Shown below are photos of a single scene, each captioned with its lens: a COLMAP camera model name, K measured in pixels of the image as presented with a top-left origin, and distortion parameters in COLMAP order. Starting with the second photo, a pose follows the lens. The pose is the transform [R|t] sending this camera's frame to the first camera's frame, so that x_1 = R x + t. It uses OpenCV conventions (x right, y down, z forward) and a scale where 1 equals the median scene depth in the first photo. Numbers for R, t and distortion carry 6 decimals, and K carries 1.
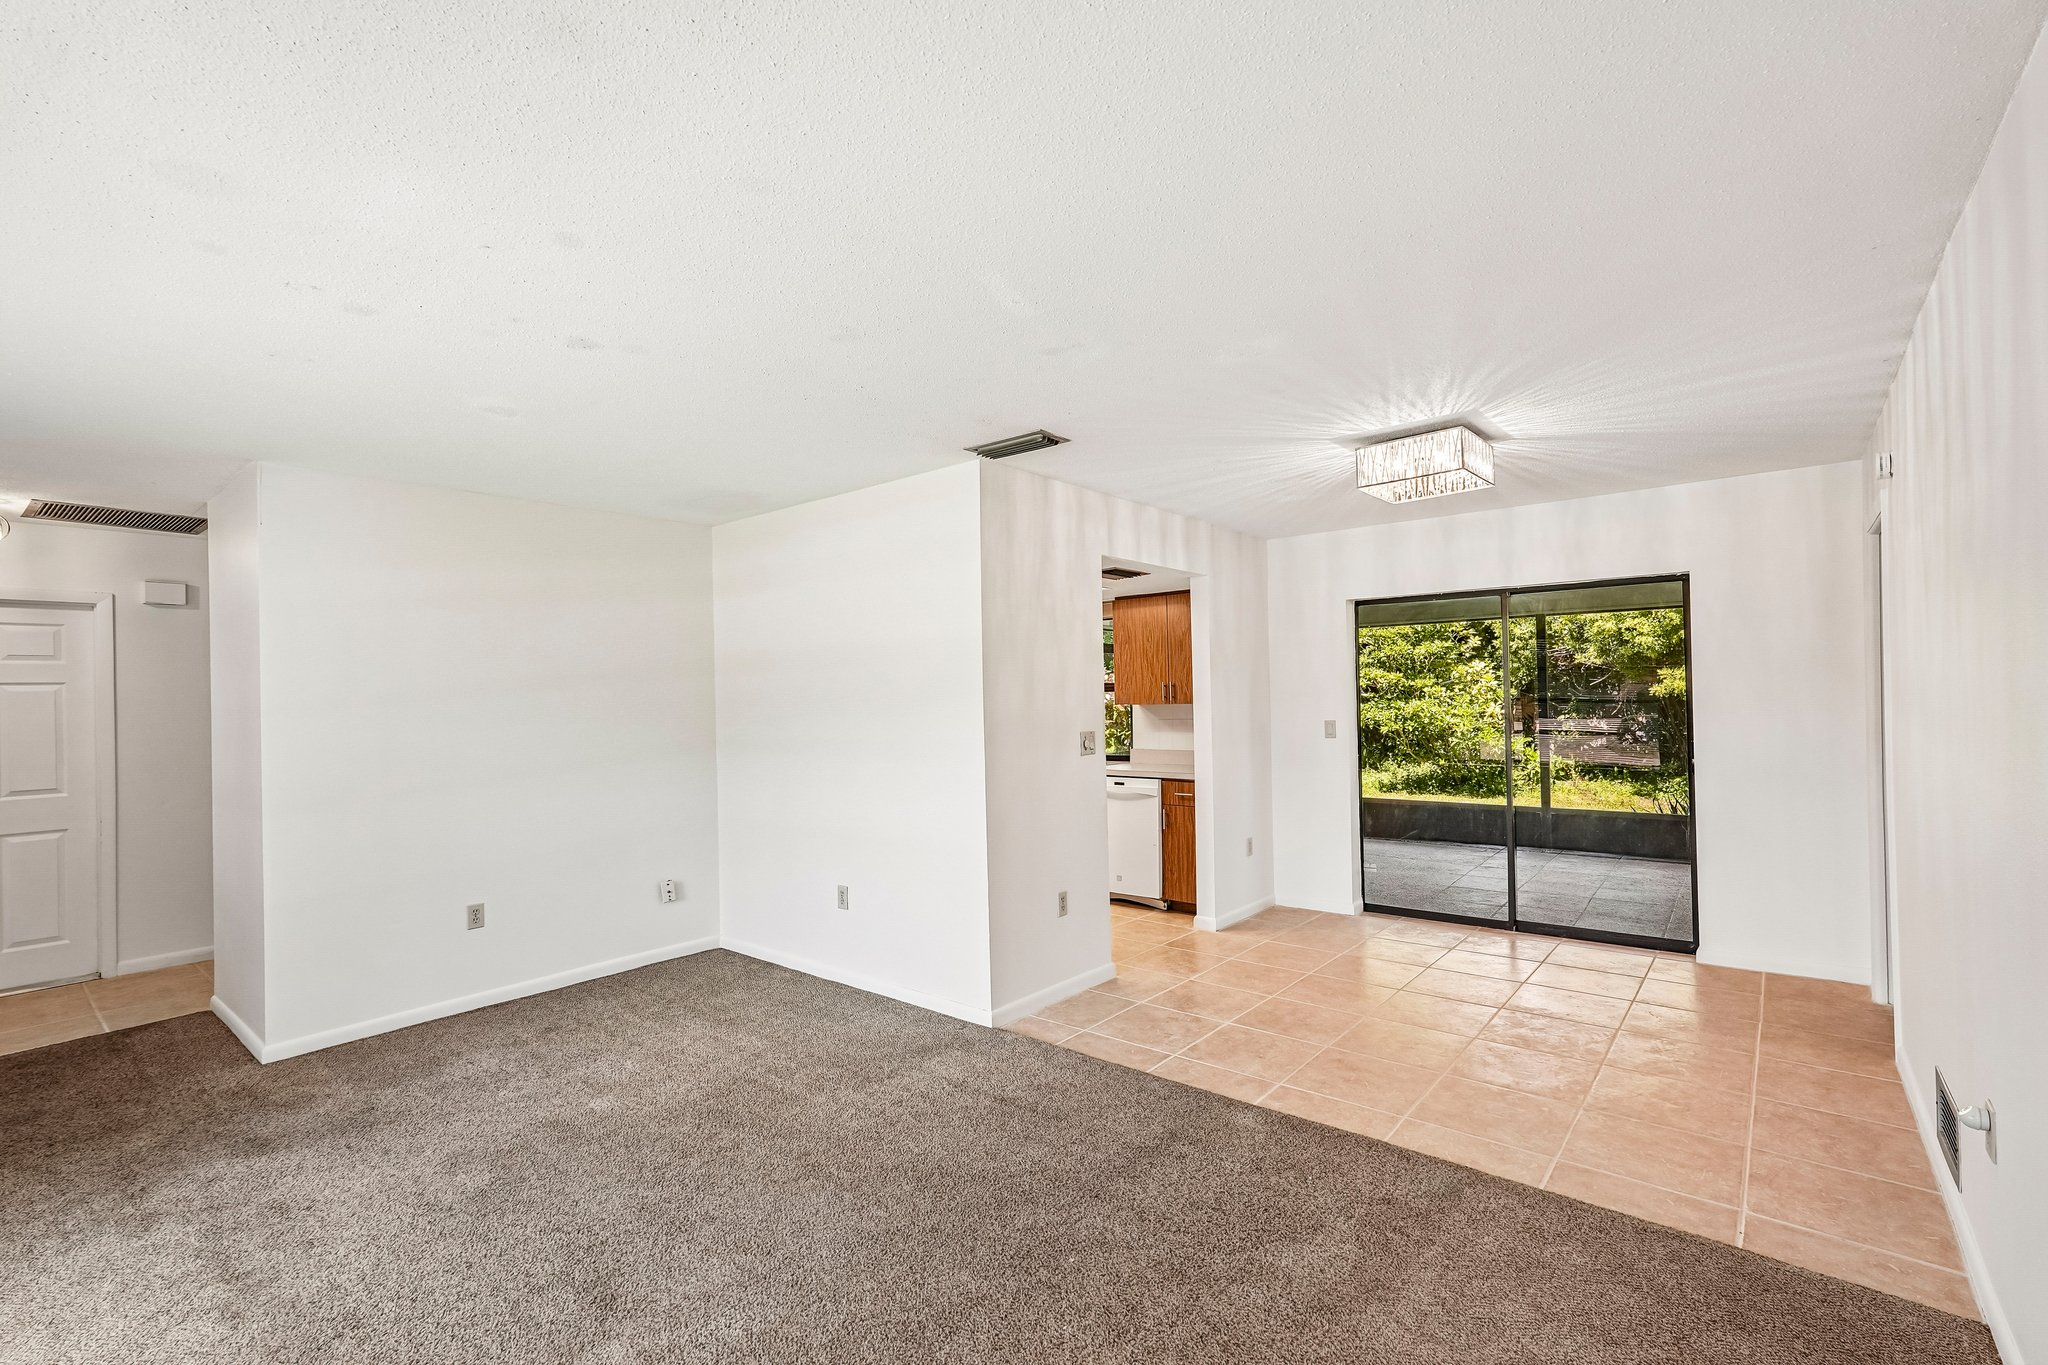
lens RADIAL K [[900.7, 0, 1024.9], [0, 900.7, 688.9], [0, 0, 1]] dist [-0.017528, 0.009146]
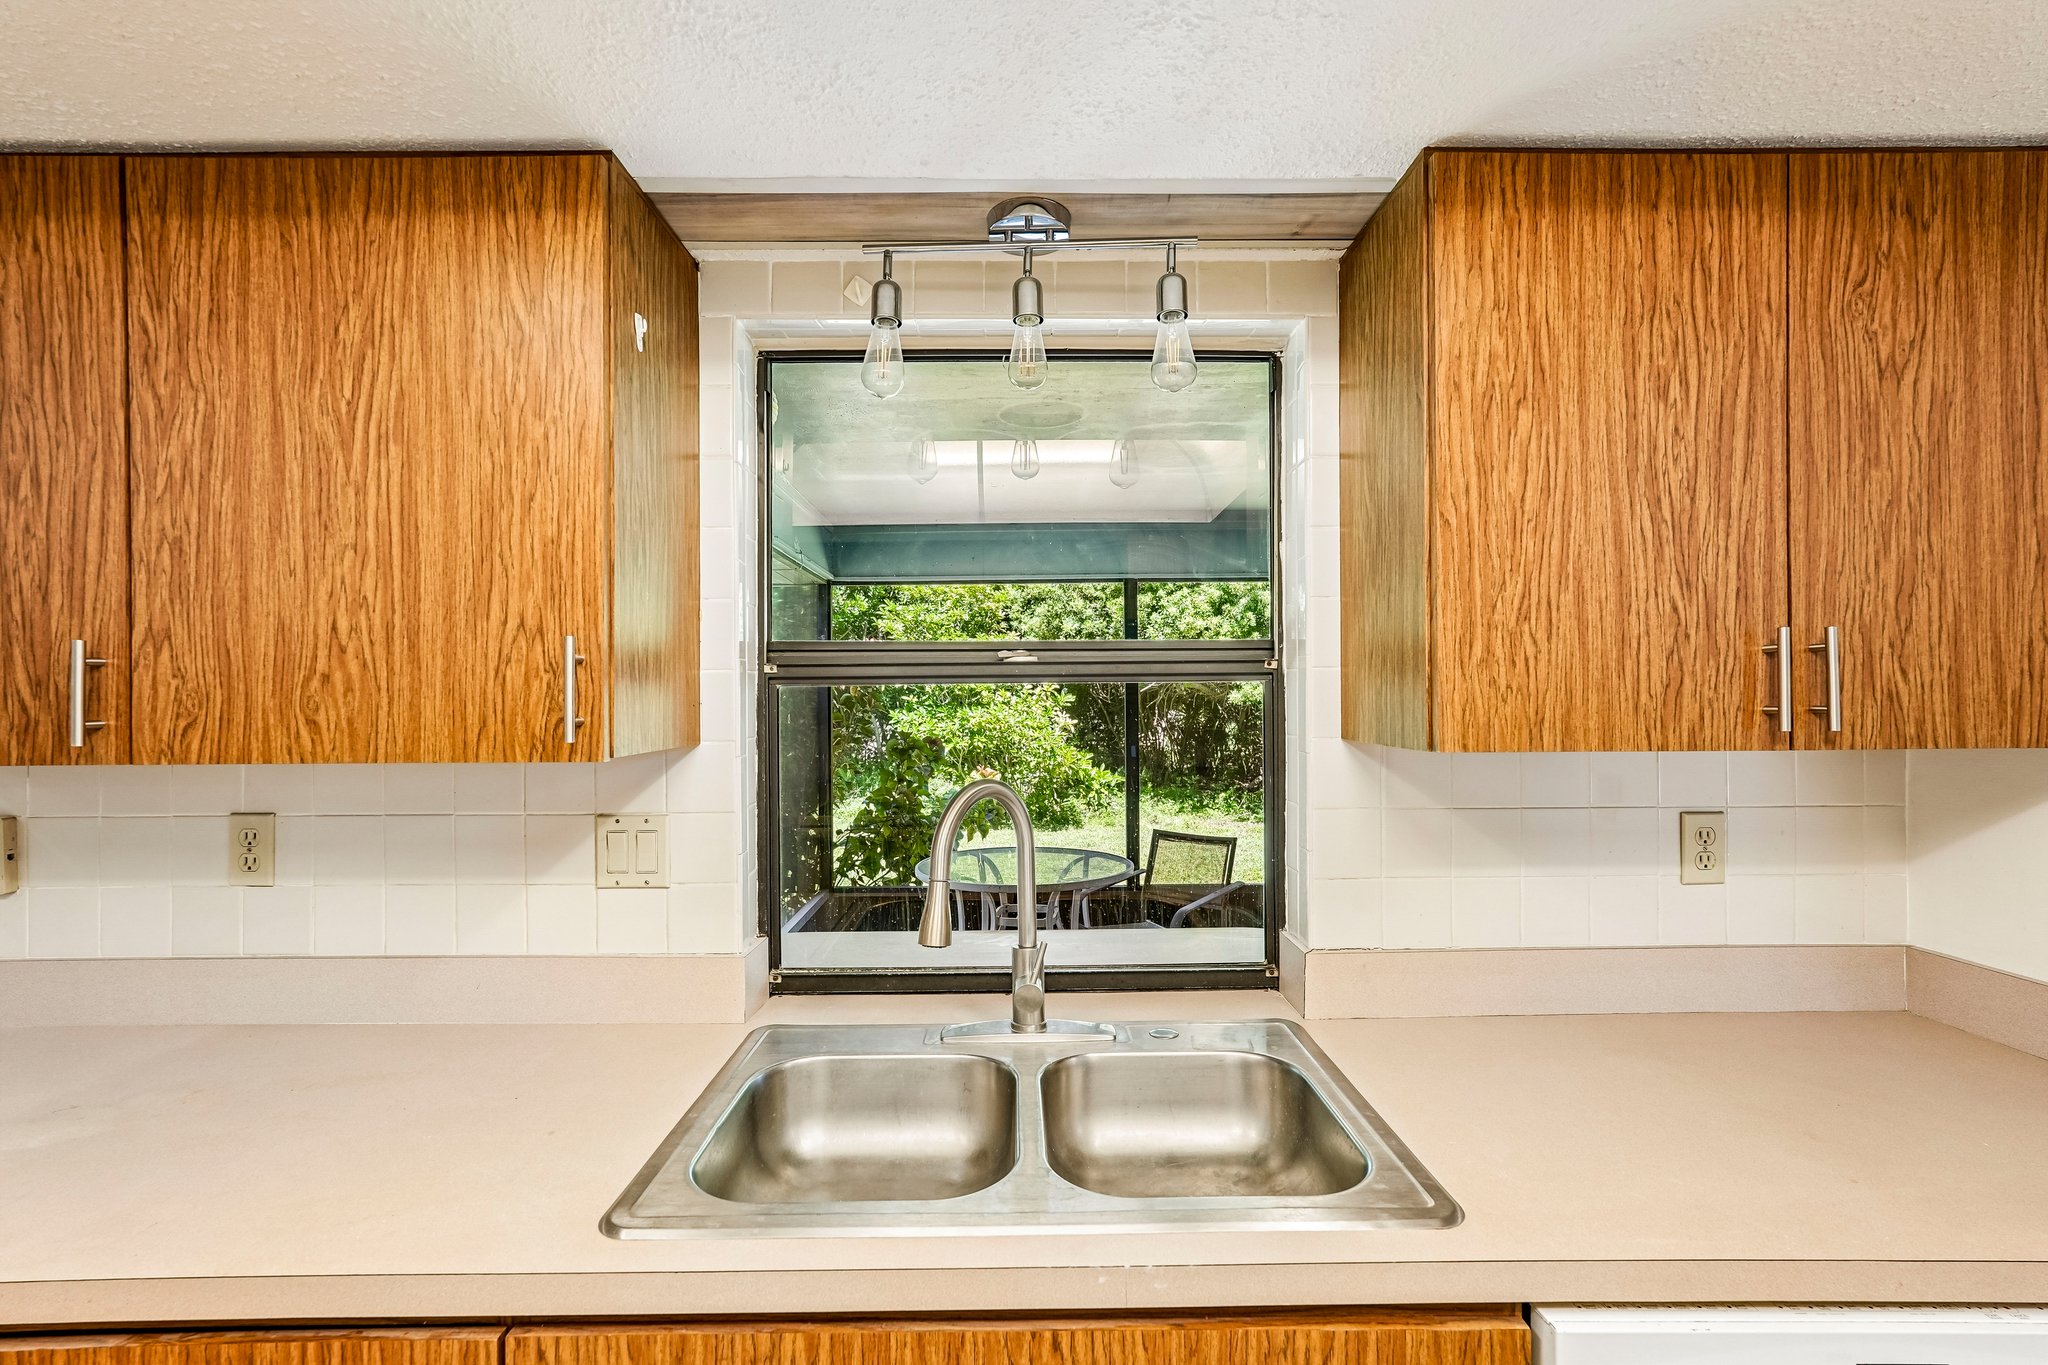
lens RADIAL K [[900.7, 0, 1024.9], [0, 900.7, 688.9], [0, 0, 1]] dist [-0.017528, 0.009146]
pose [[0.762344, 0.015693, 0.646982, -0.097209], [-0.012071, 0.999877, -0.010028, 0.010467], [-0.647060, -0.000165, 0.762439, 1.219490]]
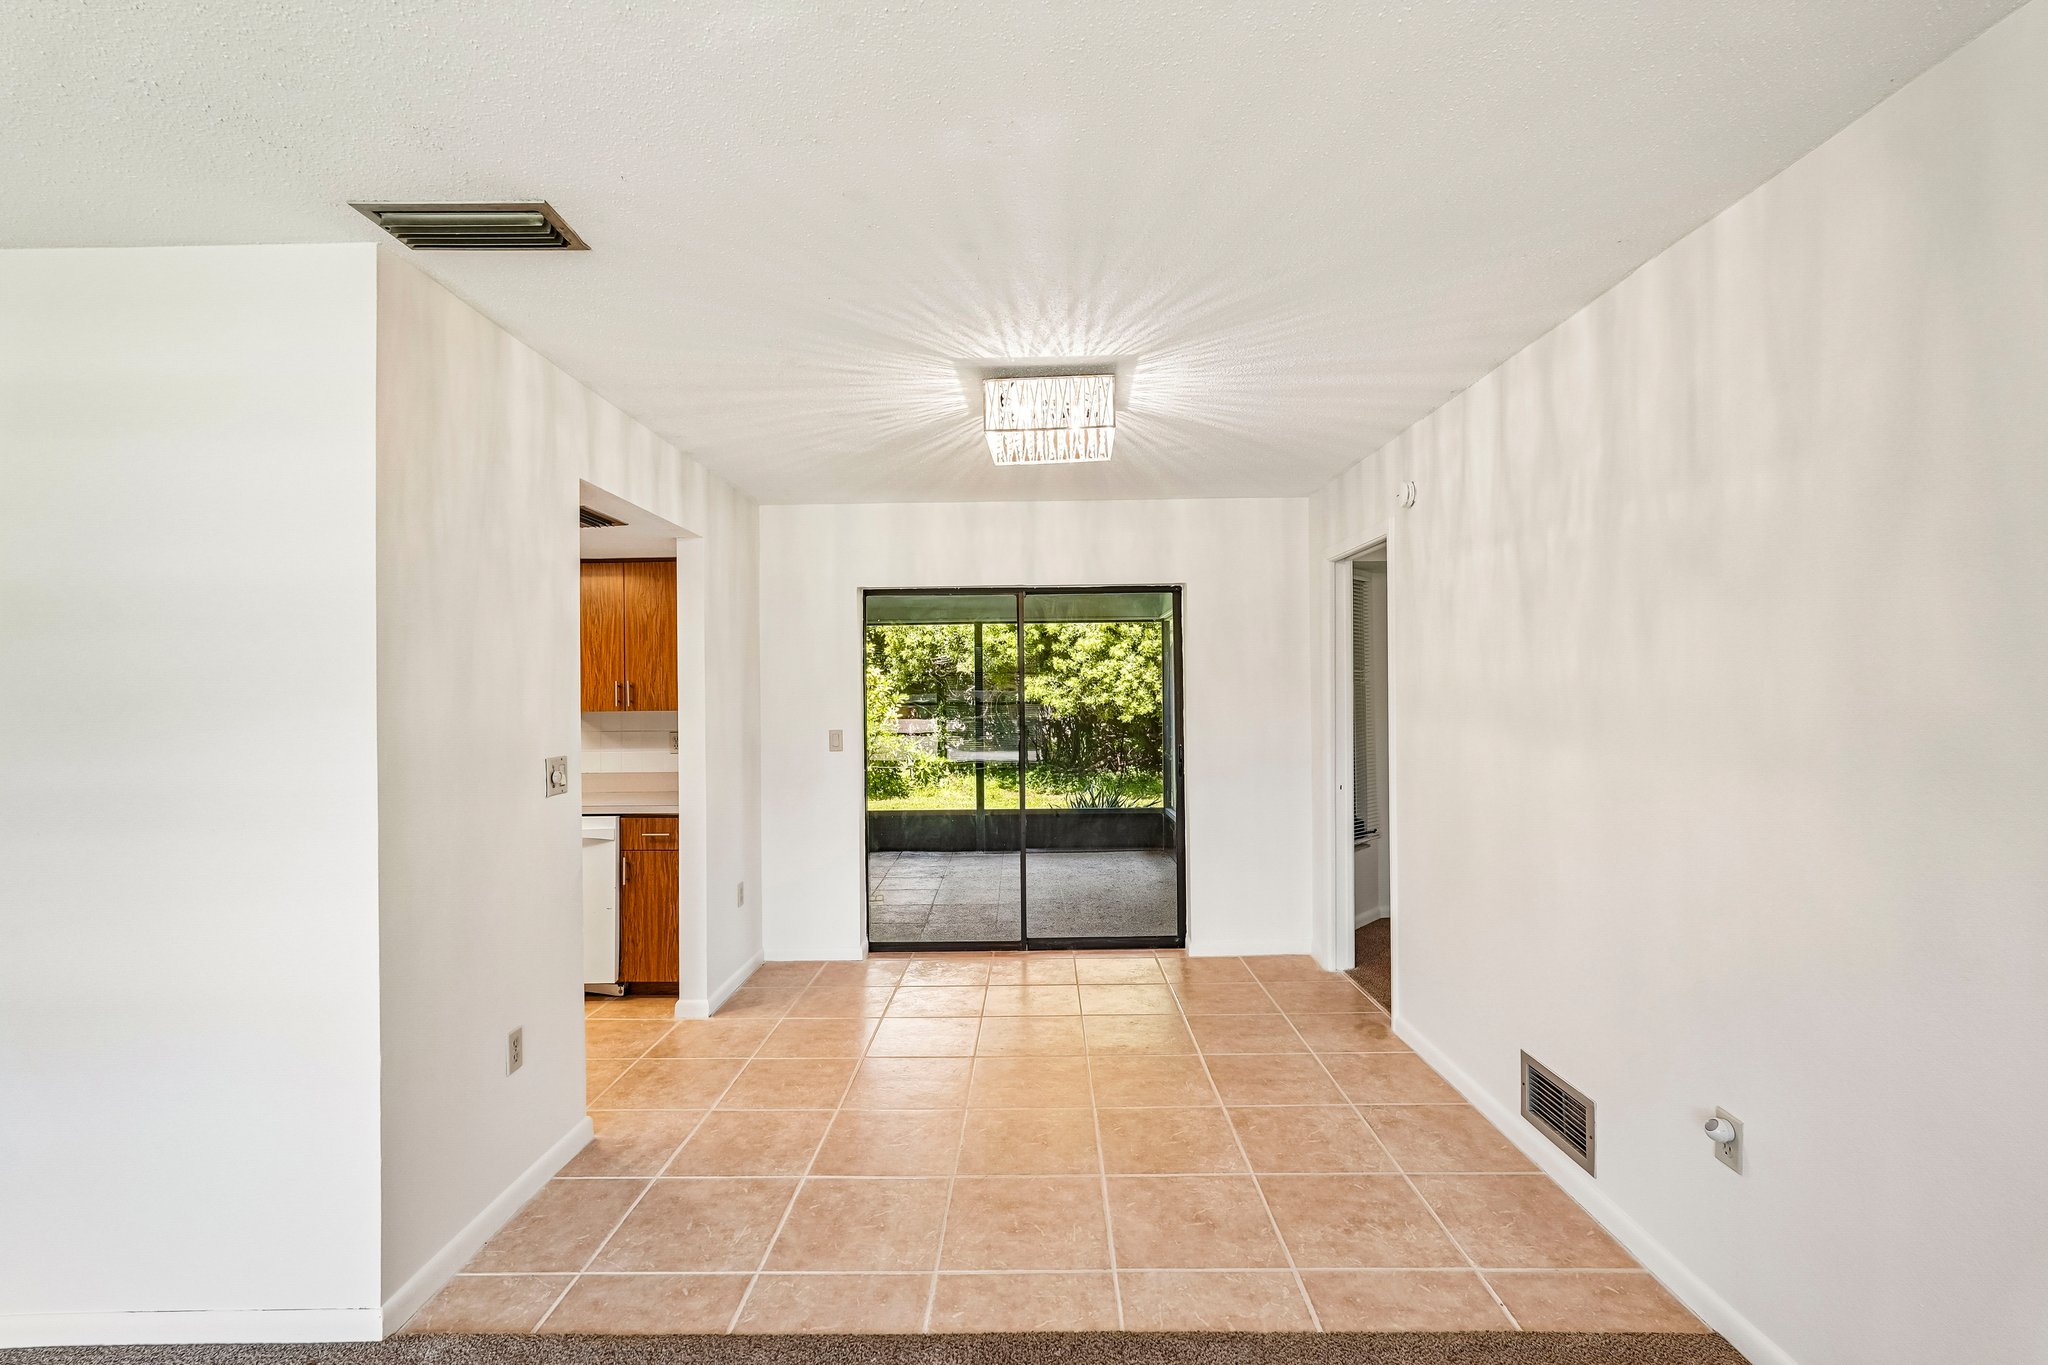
lens RADIAL K [[902.6, 0, 1024.0], [0, 902.6, 682.5], [0, 0, 1]] dist [-0.012899, 0.009620]
pose [[0.772863, 0.015646, 0.634380, -0.068888], [-0.008198, 0.999859, -0.014672, 0.002225], [-0.634520, 0.006139, 0.772882, 0.287650]]
